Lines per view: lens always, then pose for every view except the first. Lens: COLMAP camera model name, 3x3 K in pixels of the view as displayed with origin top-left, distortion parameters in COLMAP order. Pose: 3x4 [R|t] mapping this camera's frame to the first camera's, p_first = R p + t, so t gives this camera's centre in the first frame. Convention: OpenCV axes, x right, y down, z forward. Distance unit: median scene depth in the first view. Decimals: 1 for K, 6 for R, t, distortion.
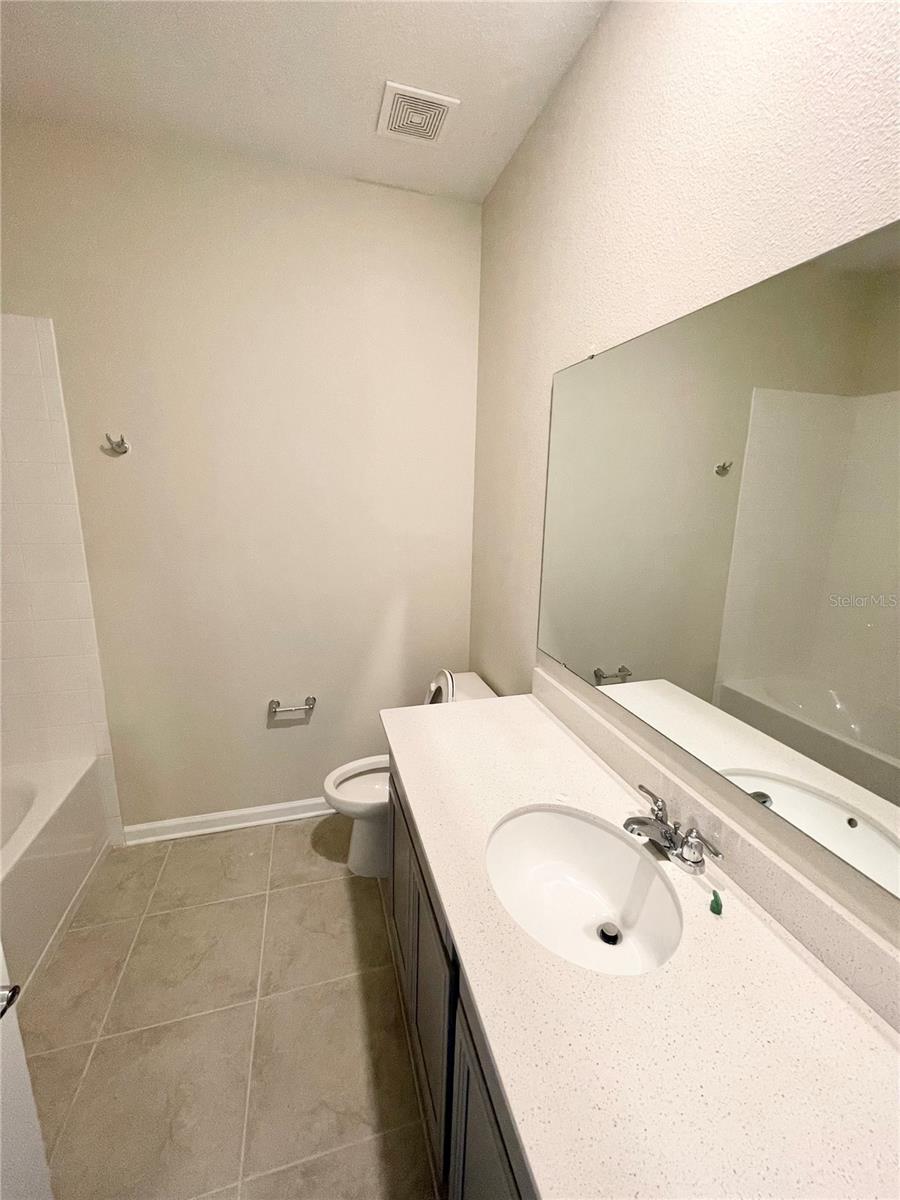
lens RADIAL K [[487.7, 0, 451.0], [0, 487.7, 597.3], [0, 0, 1]] dist [-0.007342, 0.000036]
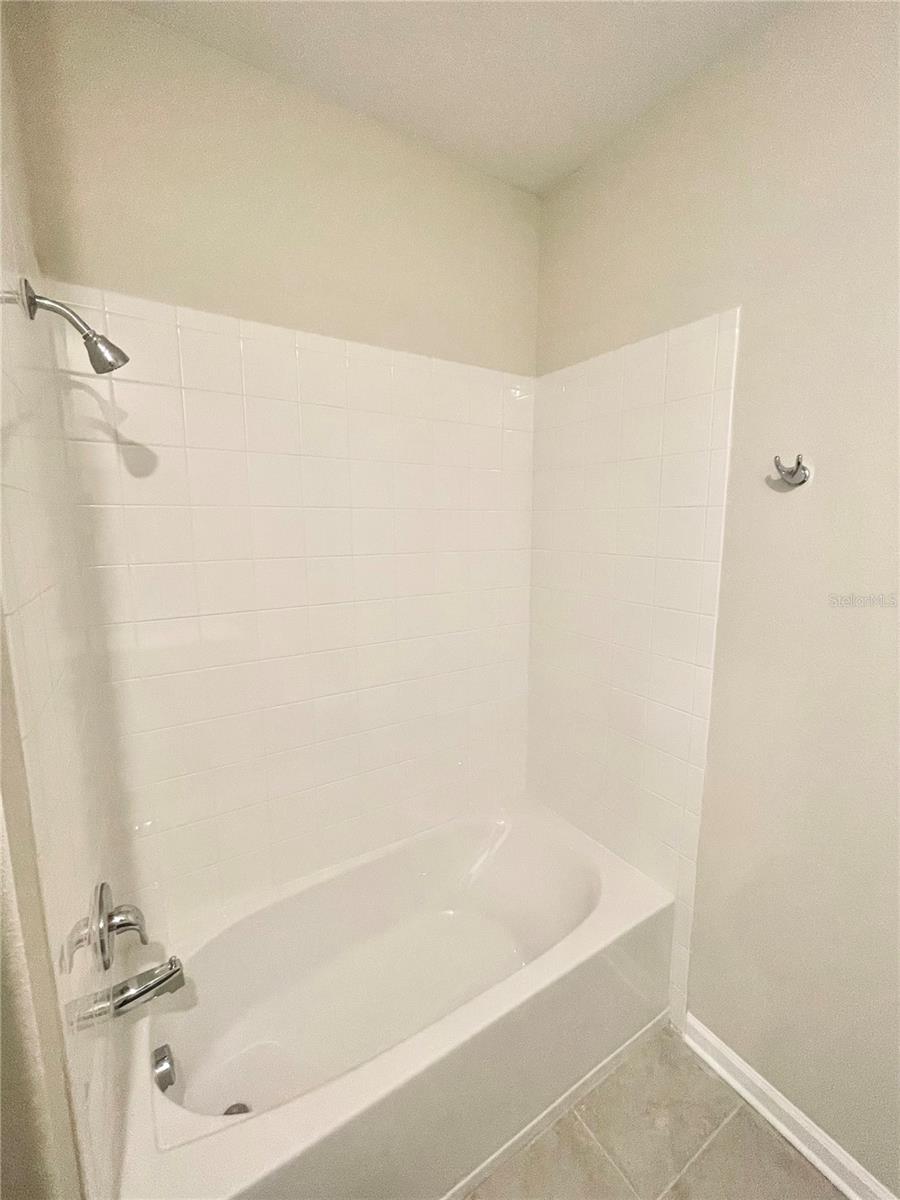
lens RADIAL K [[487.7, 0, 452.5], [0, 487.7, 599.3], [0, 0, 1]] dist [-0.007342, 0.000036]
pose [[0.265244, 0.118273, -0.956900, -0.189734], [-0.198788, 0.977834, 0.065758, -0.109822], [0.943466, 0.172778, 0.282876, 0.443734]]
